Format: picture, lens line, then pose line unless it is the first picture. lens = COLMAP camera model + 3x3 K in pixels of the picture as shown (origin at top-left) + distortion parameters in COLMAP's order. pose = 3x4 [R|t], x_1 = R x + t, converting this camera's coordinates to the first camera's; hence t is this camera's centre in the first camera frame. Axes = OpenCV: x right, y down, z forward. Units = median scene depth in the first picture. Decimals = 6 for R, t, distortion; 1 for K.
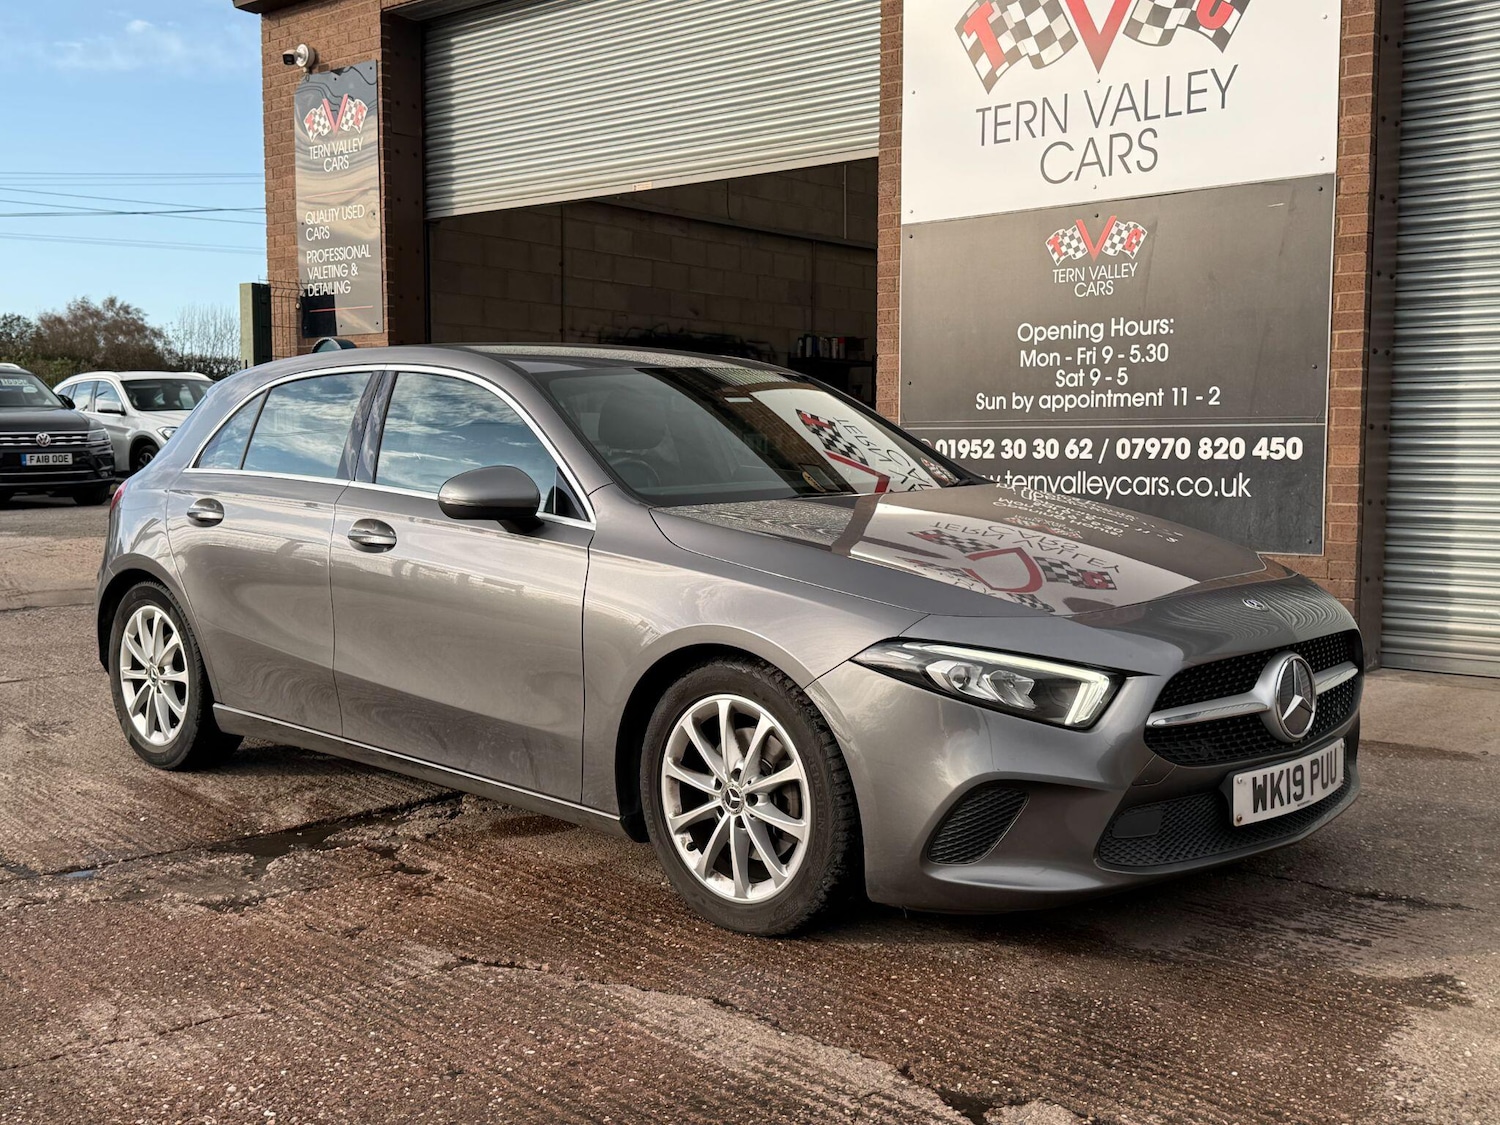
lens RADIAL K [[1409.3, 0, 750.0], [0, 1409.3, 562.5], [0, 0, 1]] dist [0.108441, -0.022438]
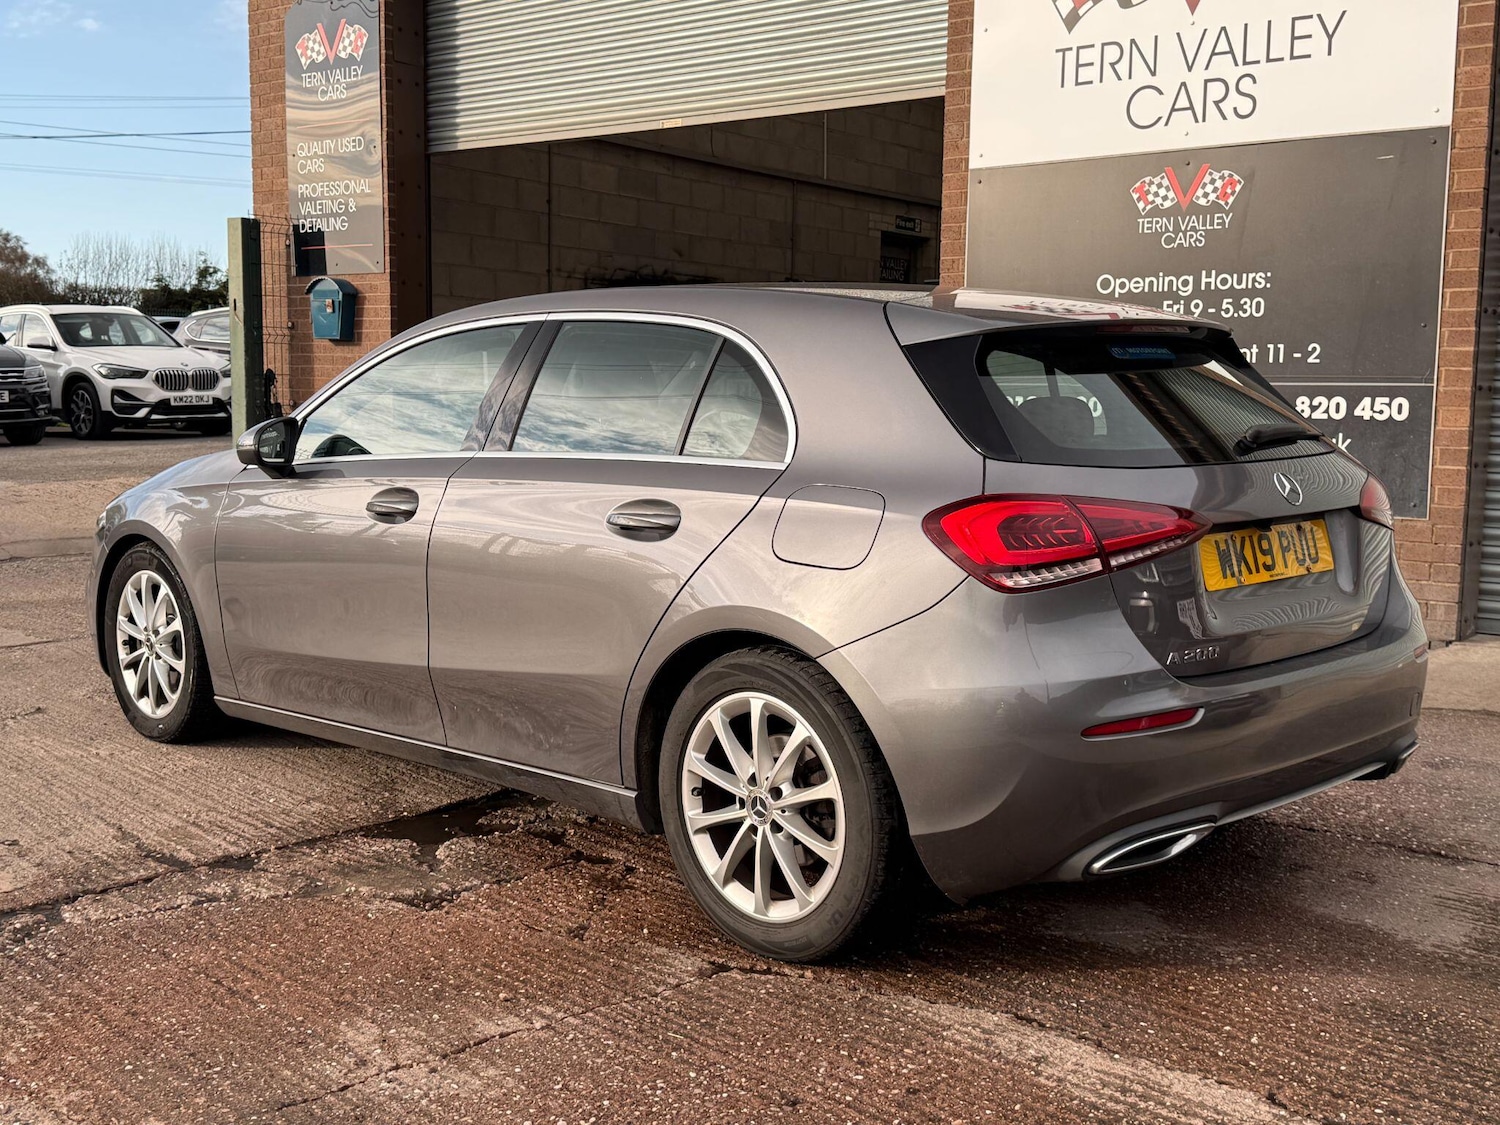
lens RADIAL K [[1419.4, 0, 735.8], [0, 1419.4, 554.8], [0, 0, 1]] dist [0.136424, -0.194334]
pose [[0.998866, 0.004204, 0.047434, -0.108825], [-0.005867, 0.999371, 0.034982, -0.011446], [-0.047257, -0.035220, 0.998262, 0.031629]]
